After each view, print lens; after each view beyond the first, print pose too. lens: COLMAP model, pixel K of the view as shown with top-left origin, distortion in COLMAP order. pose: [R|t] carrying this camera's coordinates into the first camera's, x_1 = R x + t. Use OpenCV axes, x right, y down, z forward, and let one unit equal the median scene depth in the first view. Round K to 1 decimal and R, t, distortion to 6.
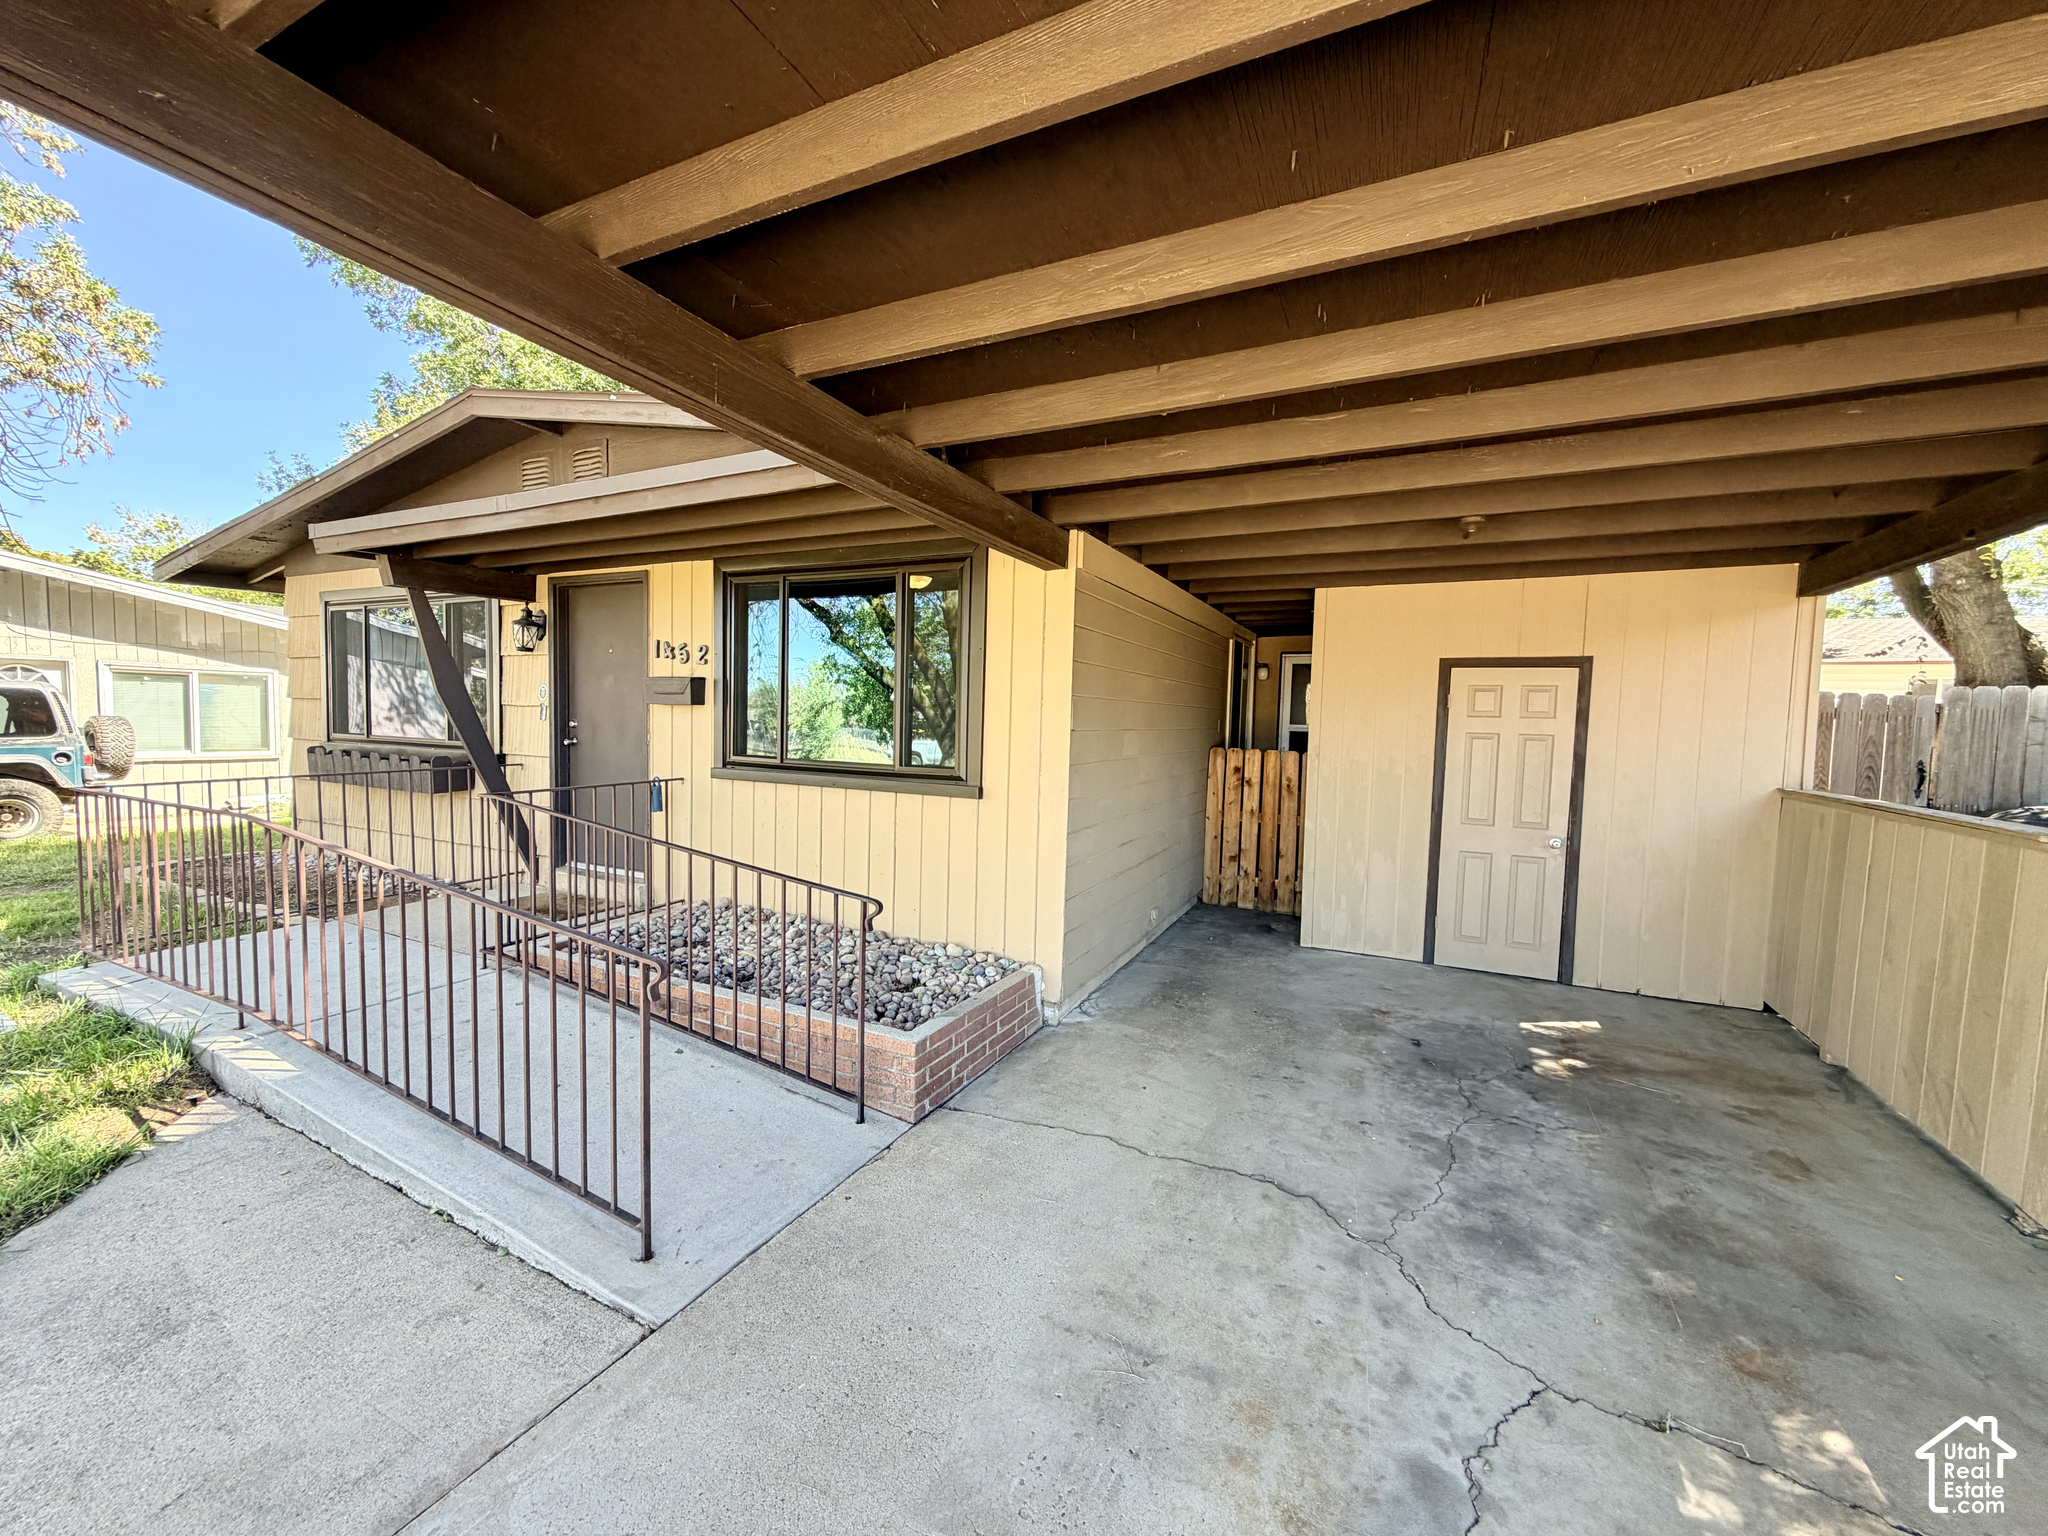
lens RADIAL K [[814.8, 0, 1024.0], [0, 814.8, 768.0], [0, 0, 1]] dist [0.000367, 0.000157]
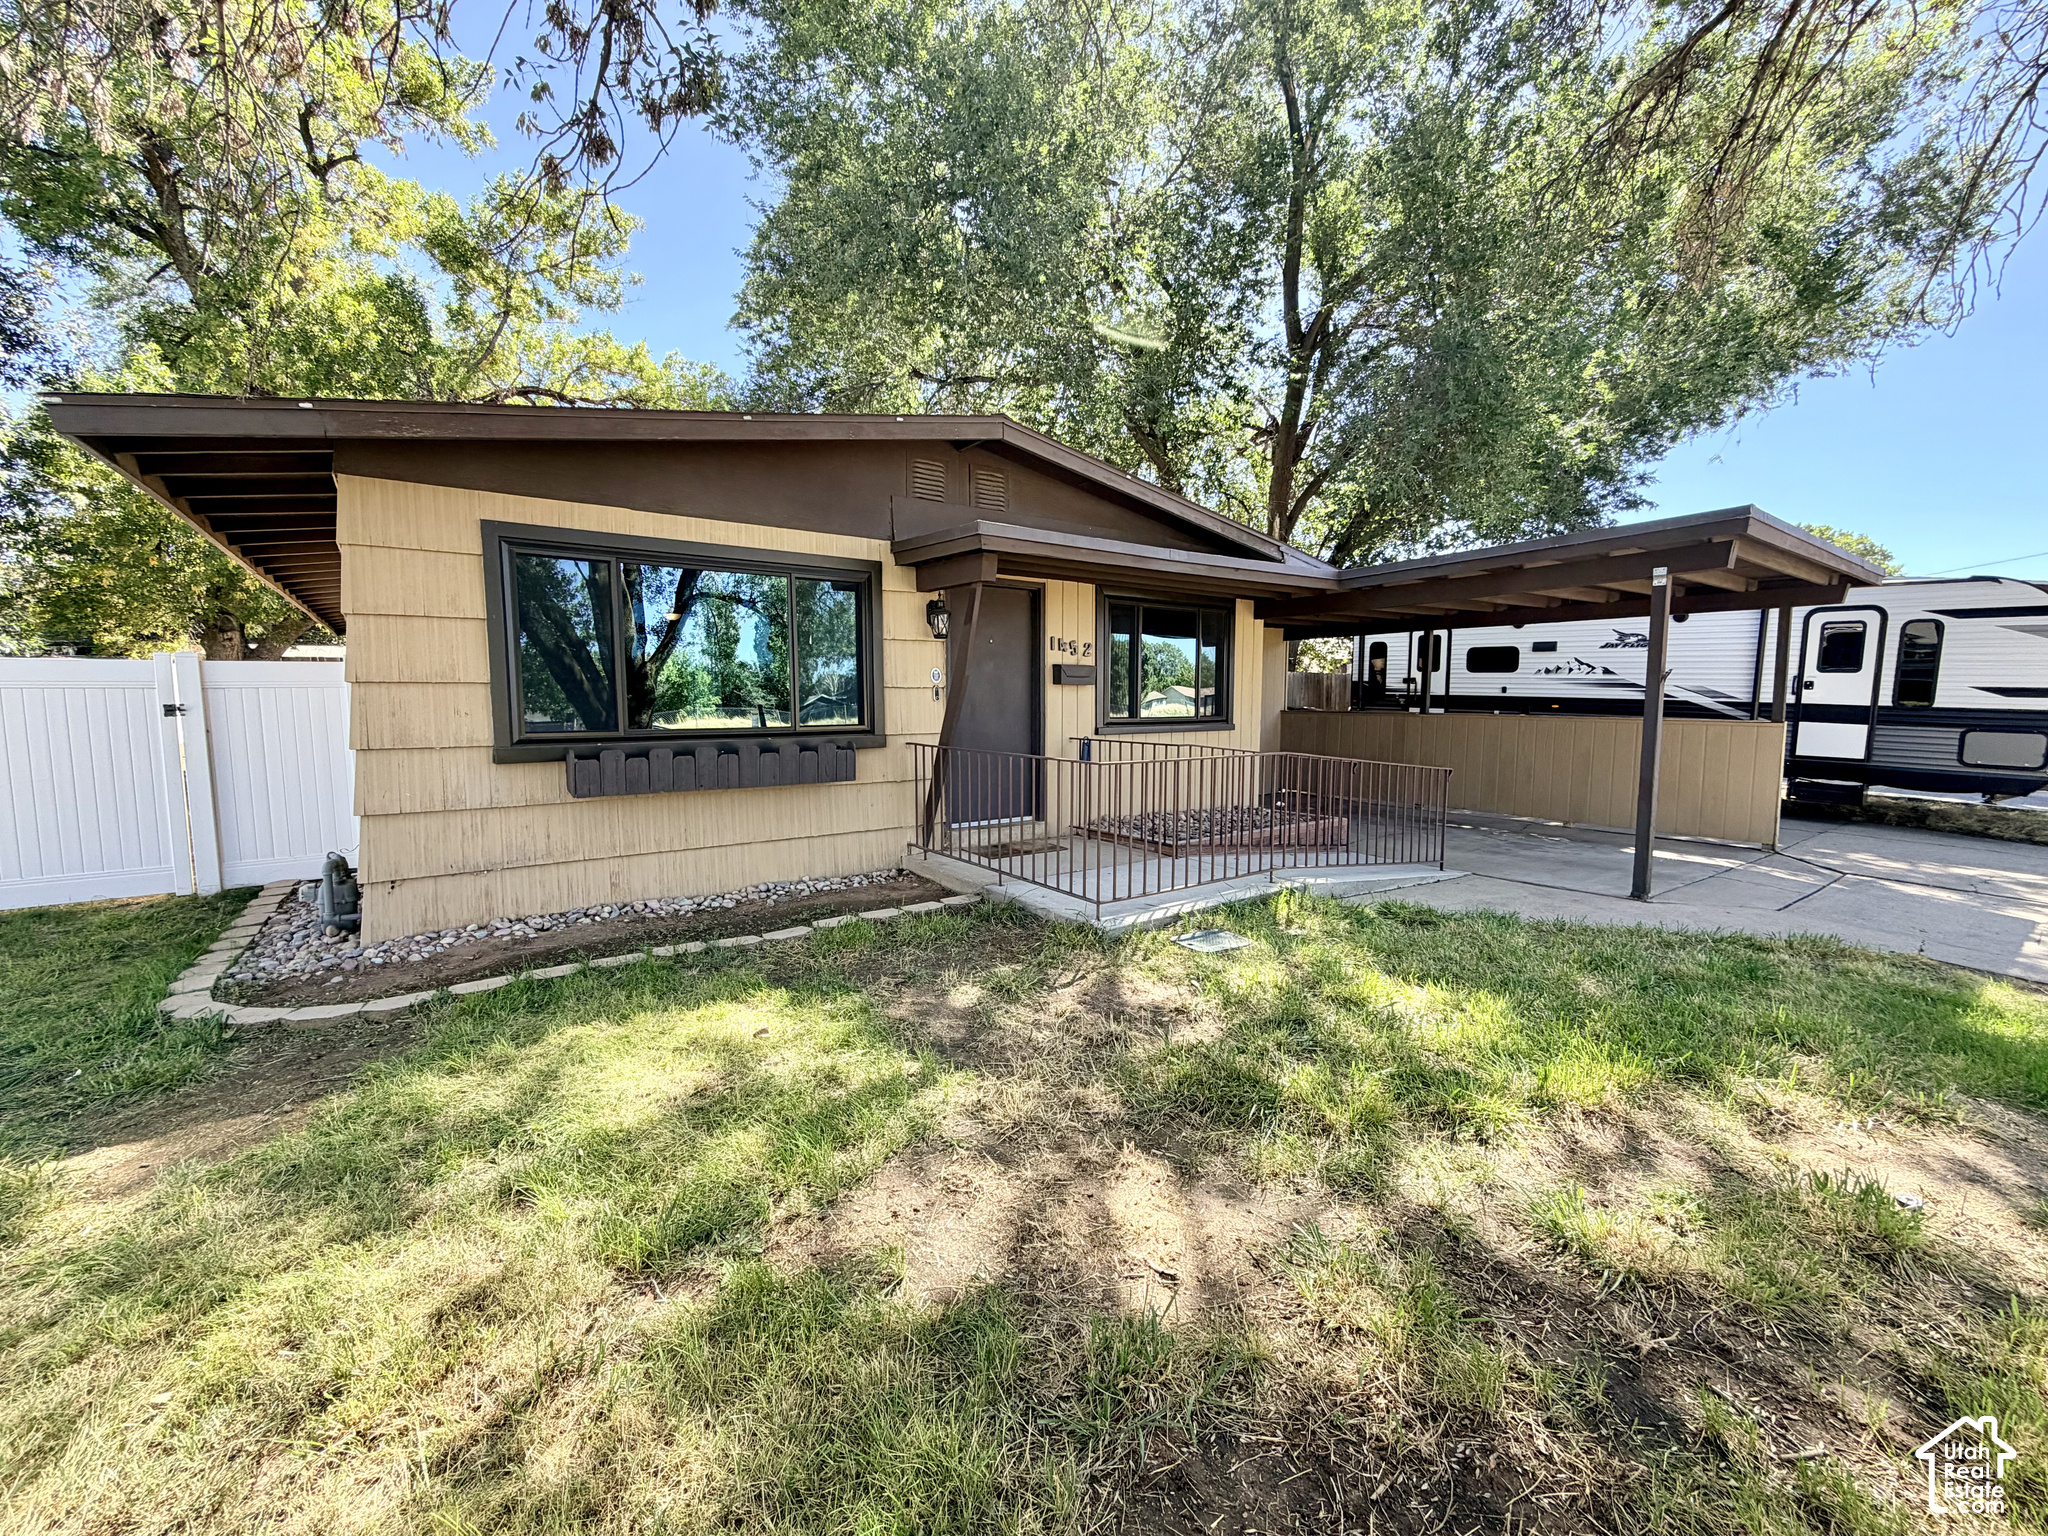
lens RADIAL K [[814.8, 0, 1024.0], [0, 814.8, 768.0], [0, 0, 1]] dist [0.000367, 0.000157]
pose [[0.450438, -0.104538, 0.886666, -1.742523], [0.070125, 0.994196, 0.081591, -0.056386], [-0.890049, 0.025426, 0.455155, 0.448985]]
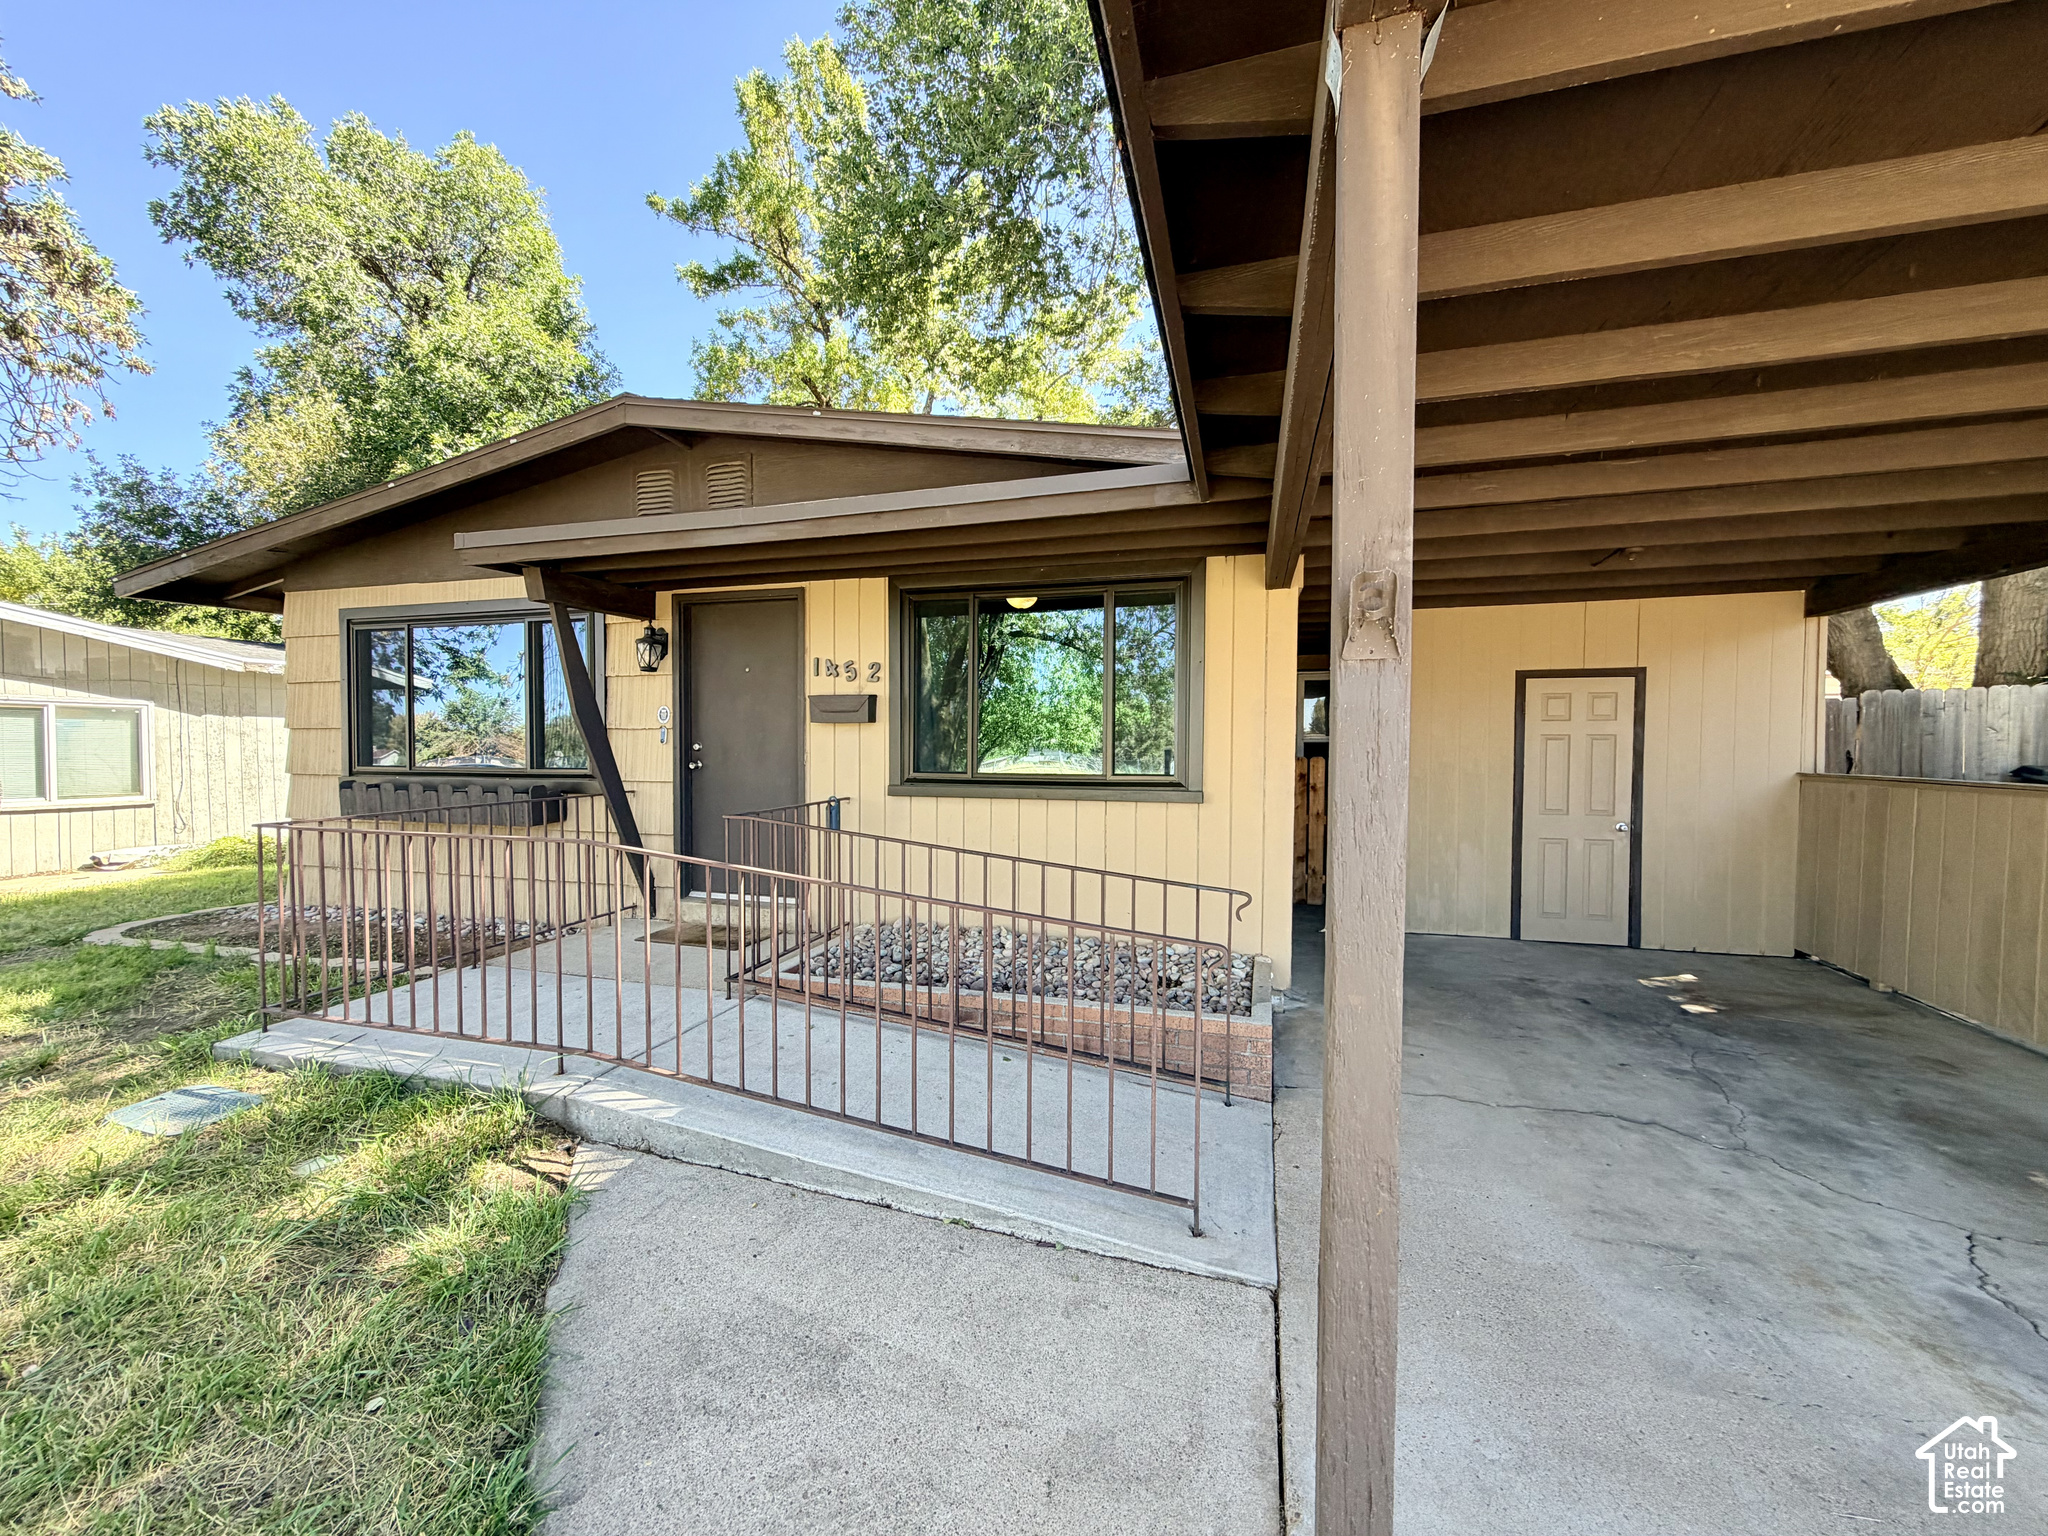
lens RADIAL K [[814.8, 0, 1024.0], [0, 814.8, 768.0], [0, 0, 1]] dist [0.000367, 0.000157]
pose [[0.984792, -0.028318, 0.171413, -0.385345], [0.033577, 0.999048, -0.027858, 0.011538], [-0.170461, 0.033189, 0.984805, -0.005576]]
